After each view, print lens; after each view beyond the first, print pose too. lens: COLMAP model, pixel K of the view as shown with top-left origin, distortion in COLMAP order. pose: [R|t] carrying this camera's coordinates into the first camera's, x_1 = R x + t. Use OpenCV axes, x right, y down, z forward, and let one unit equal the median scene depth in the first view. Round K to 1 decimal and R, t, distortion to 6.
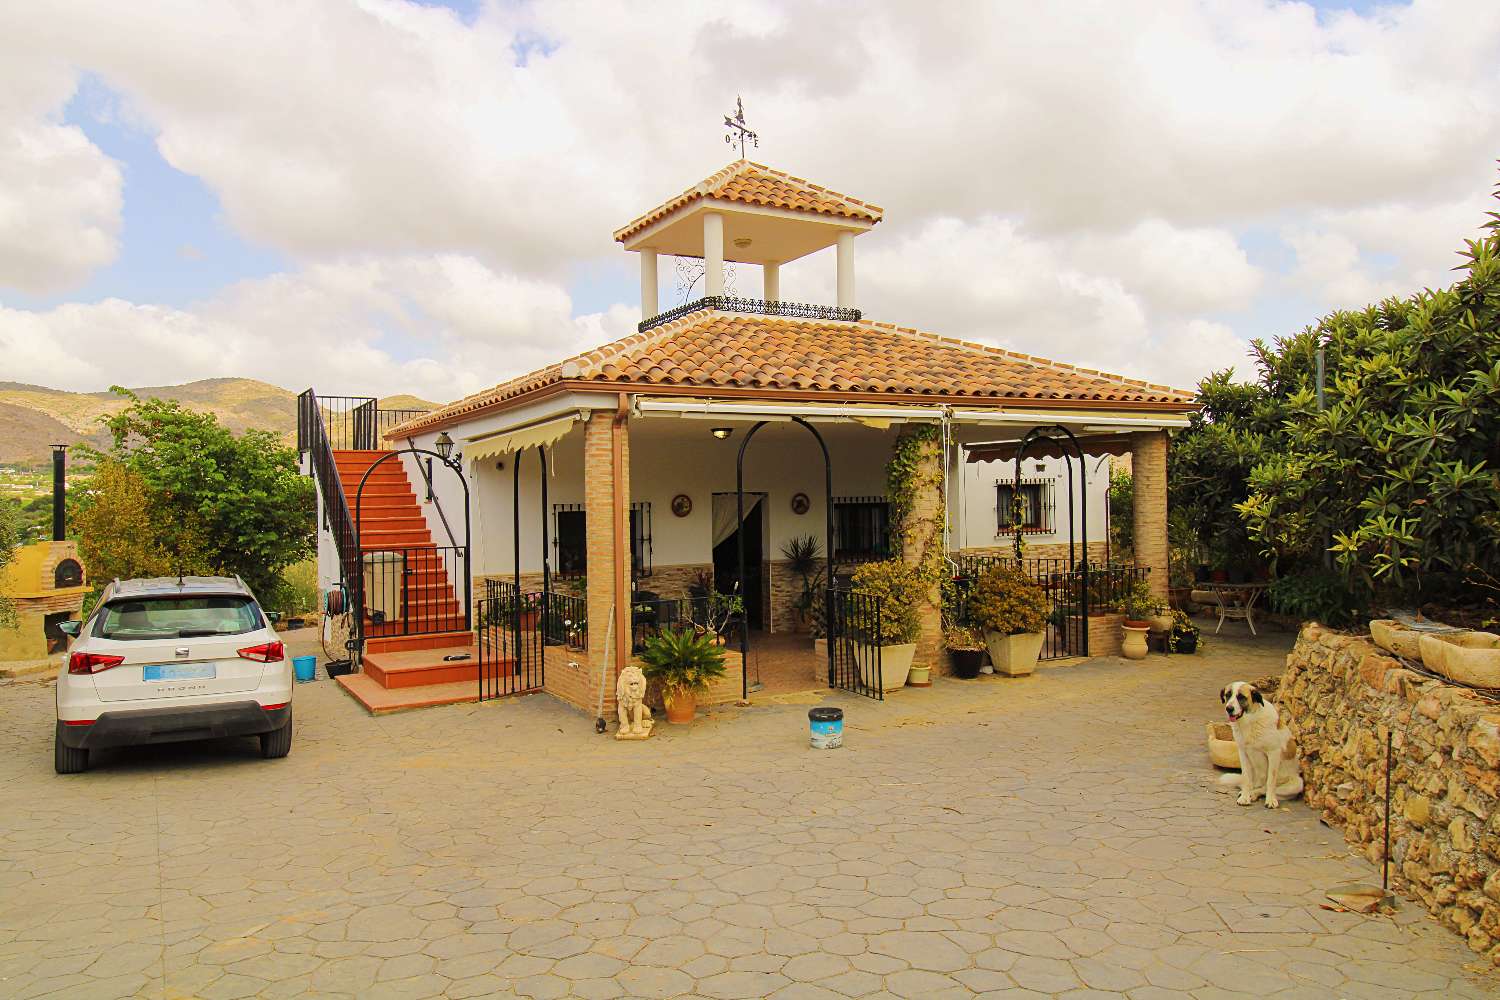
lens RADIAL K [[1091.1, 0, 750.0], [0, 1091.1, 500.0], [0, 0, 1]] dist [-0.008198, -0.003130]
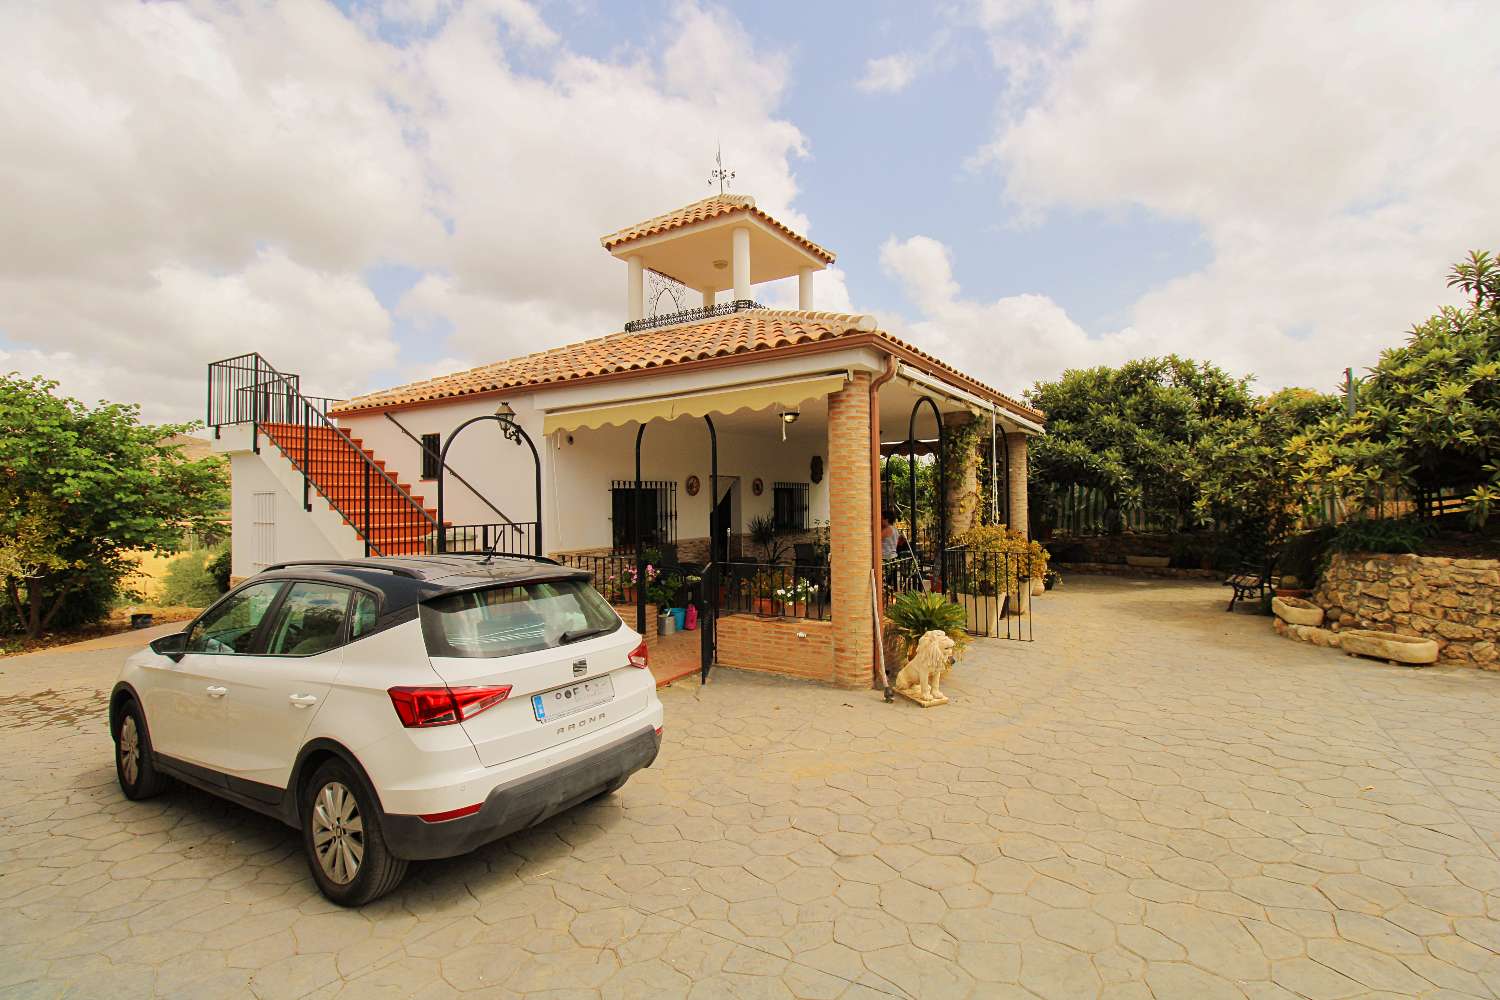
lens RADIAL K [[706.9, 0, 741.3], [0, 706.9, 488.7], [0, 0, 1]] dist [-0.004262, -0.011321]
pose [[0.877940, 0.010742, 0.478650, -0.349465], [0.001429, 0.999685, -0.025056, 0.025247], [-0.478769, 0.022682, 0.877648, 0.322257]]
